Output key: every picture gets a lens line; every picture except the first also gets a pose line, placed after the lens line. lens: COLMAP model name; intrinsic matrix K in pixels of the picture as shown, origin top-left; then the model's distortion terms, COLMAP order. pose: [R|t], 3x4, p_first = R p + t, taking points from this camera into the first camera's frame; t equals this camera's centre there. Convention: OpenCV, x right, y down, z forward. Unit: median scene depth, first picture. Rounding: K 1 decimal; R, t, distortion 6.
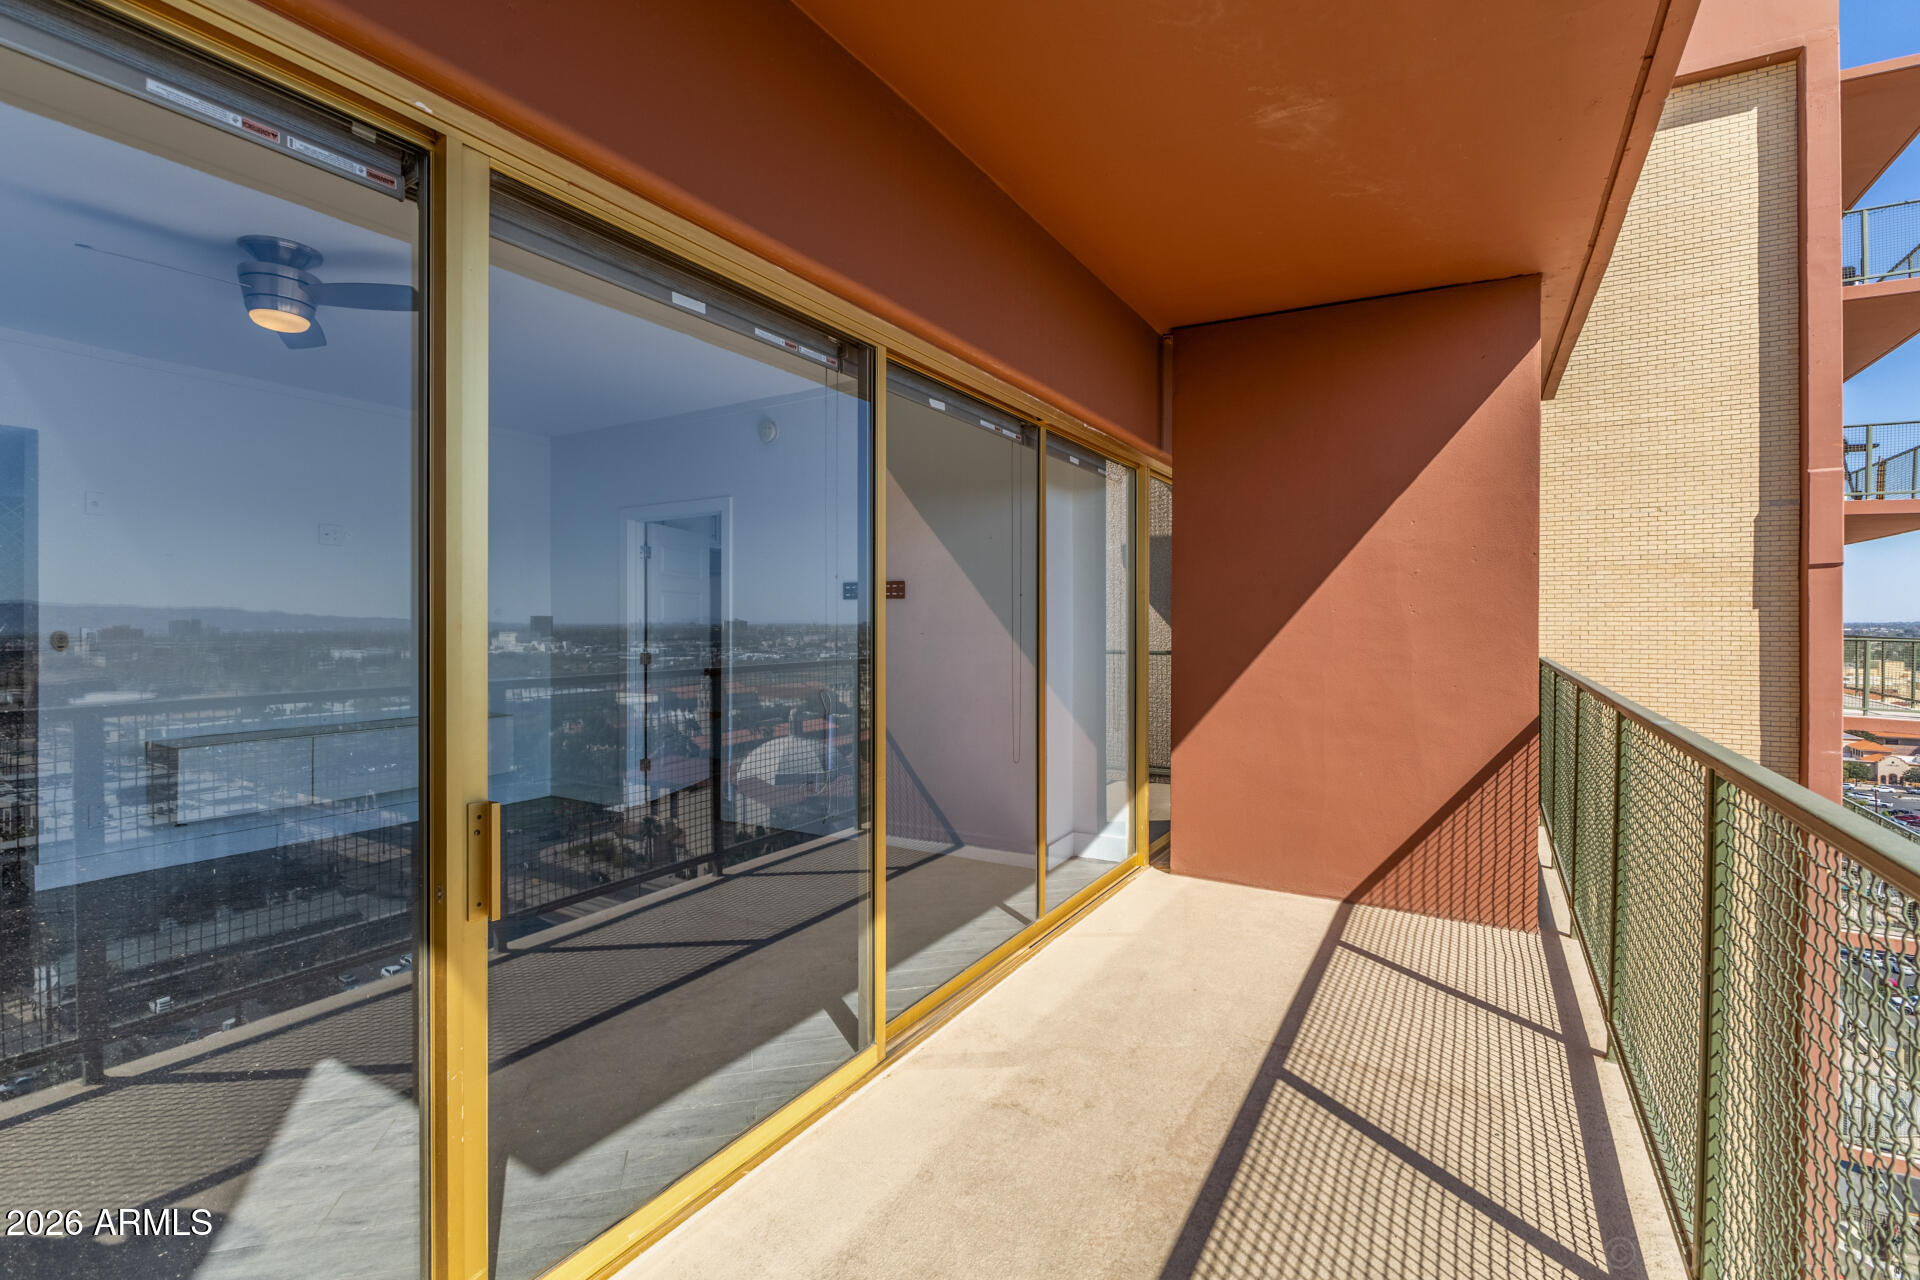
lens RADIAL K [[878.3, 0, 958.1], [0, 878.3, 616.7], [0, 0, 1]] dist [-0.000062, -0.003101]
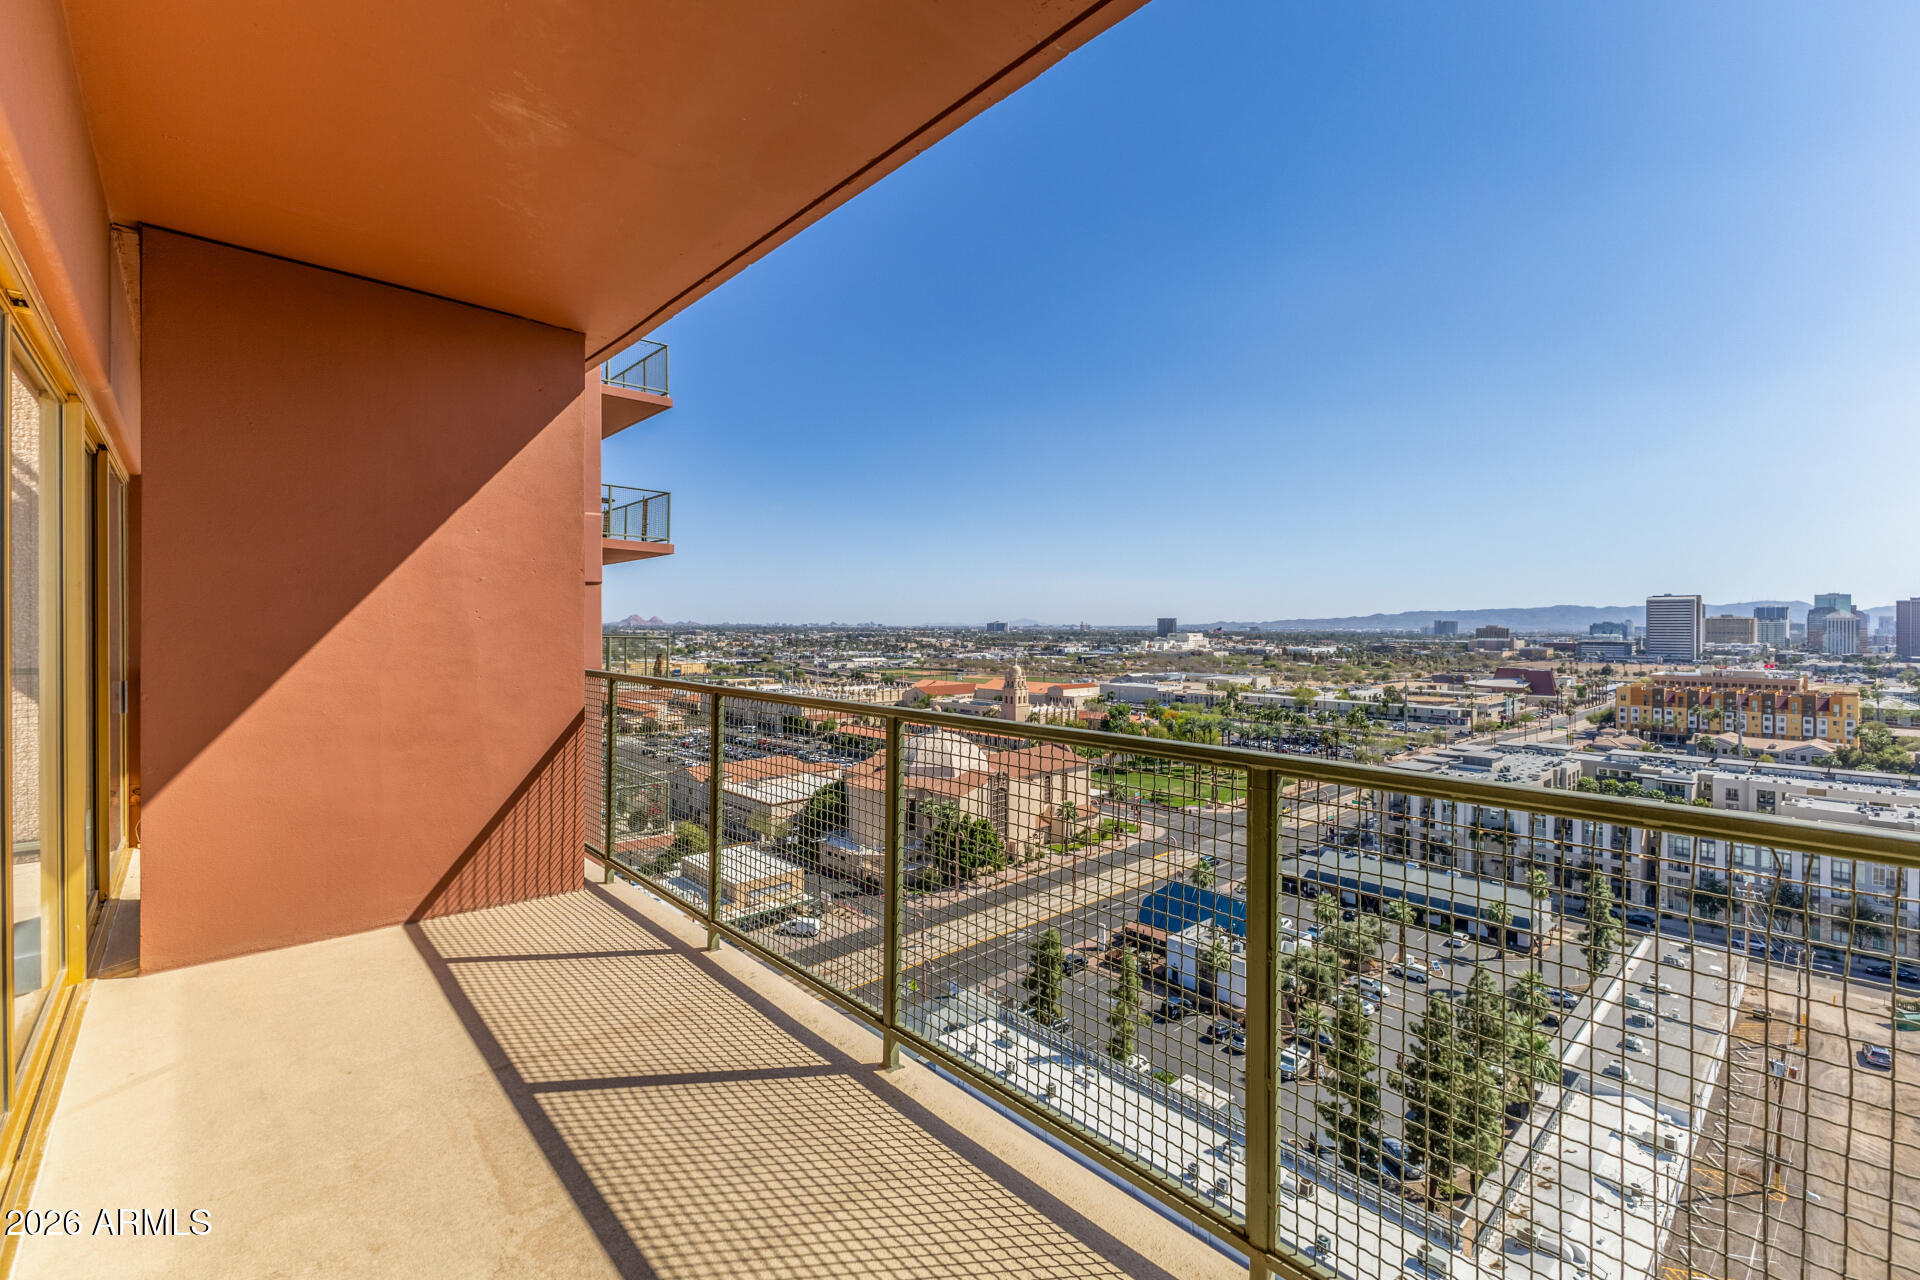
lens RADIAL K [[830.4, 0, 957.6], [0, 830.4, 629.1], [0, 0, 1]] dist [0.015878, -0.004401]
pose [[0.290538, -0.004944, 0.956851, -0.313133], [-0.005645, 0.999960, 0.006881, -0.002946], [-0.956847, -0.007401, 0.290499, 0.218858]]
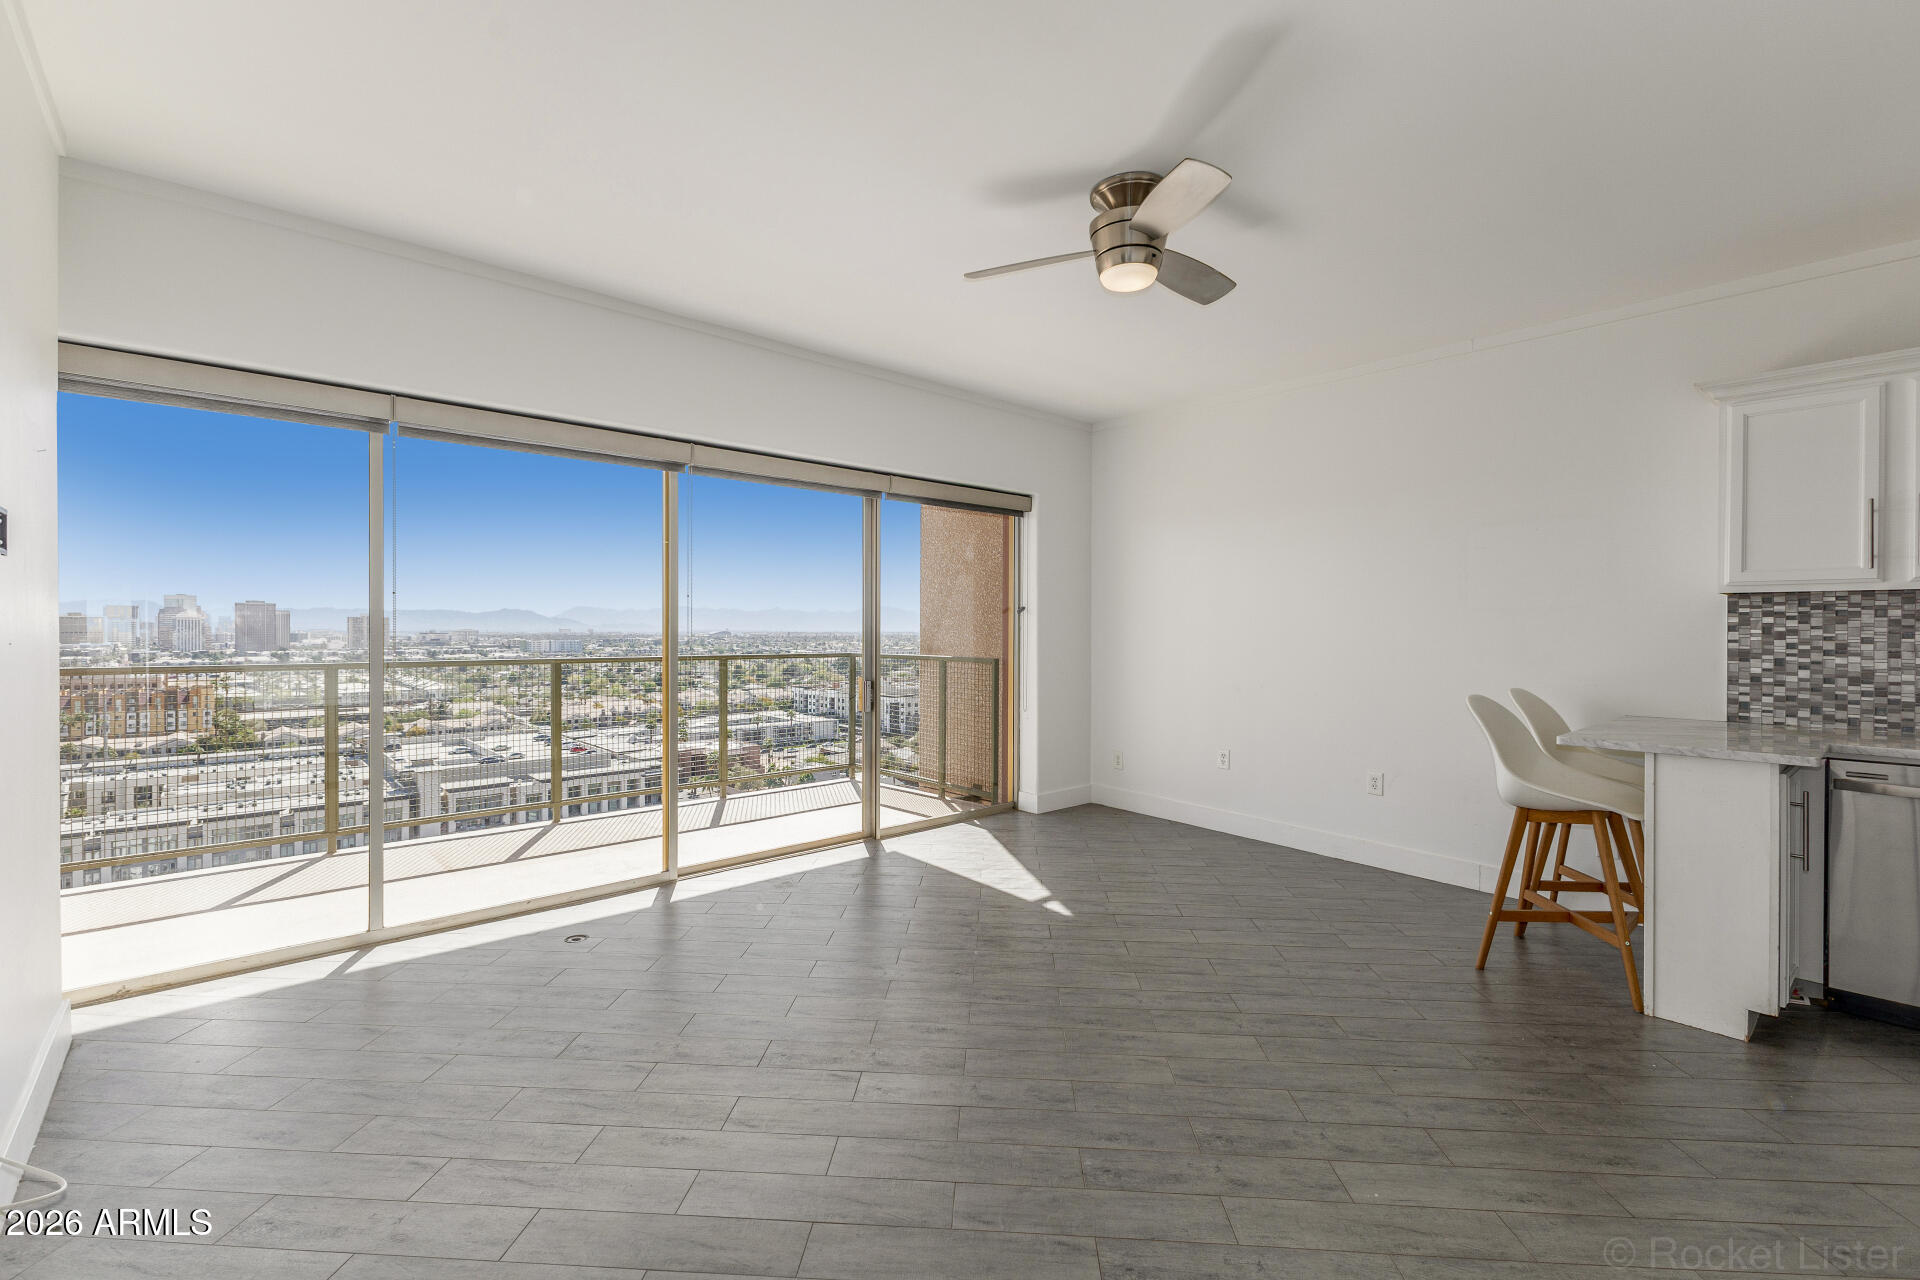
lens RADIAL K [[830.4, 0, 960.7], [0, 830.4, 634.3], [0, 0, 1]] dist [0.015878, -0.004401]
pose [[-0.953941, -0.005768, 0.299938, -0.906126], [-0.004798, 0.999981, 0.003971, 0.017202], [-0.299955, 0.002349, -0.953951, 1.924513]]
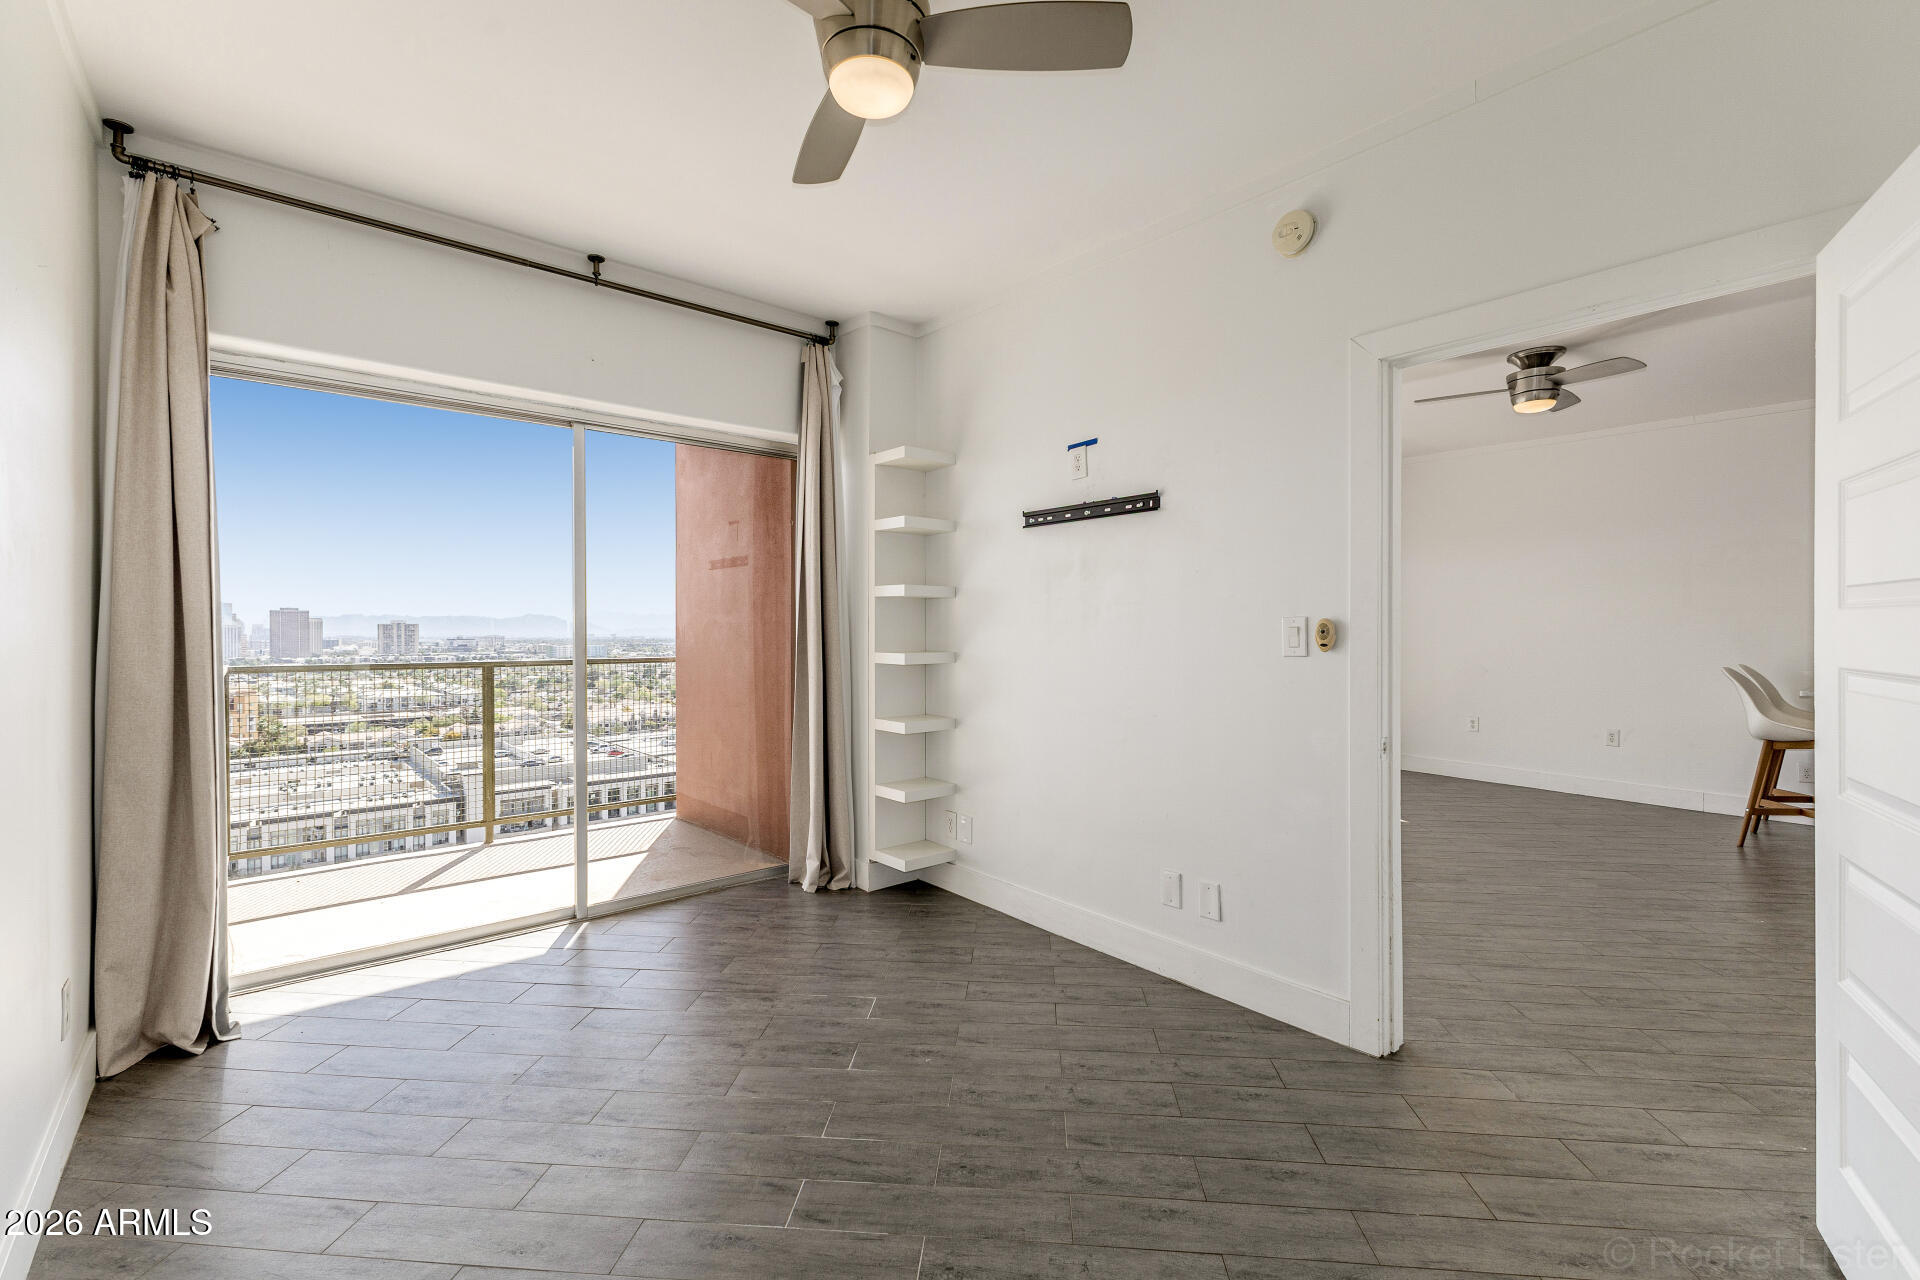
lens RADIAL K [[830.4, 0, 961.4], [0, 830.4, 632.1], [0, 0, 1]] dist [0.015878, -0.004401]
pose [[-0.948389, 0.001742, 0.317105, -0.337281], [0.000969, 0.999996, -0.002595, 0.028001], [-0.317108, -0.002154, -0.948387, 2.688129]]
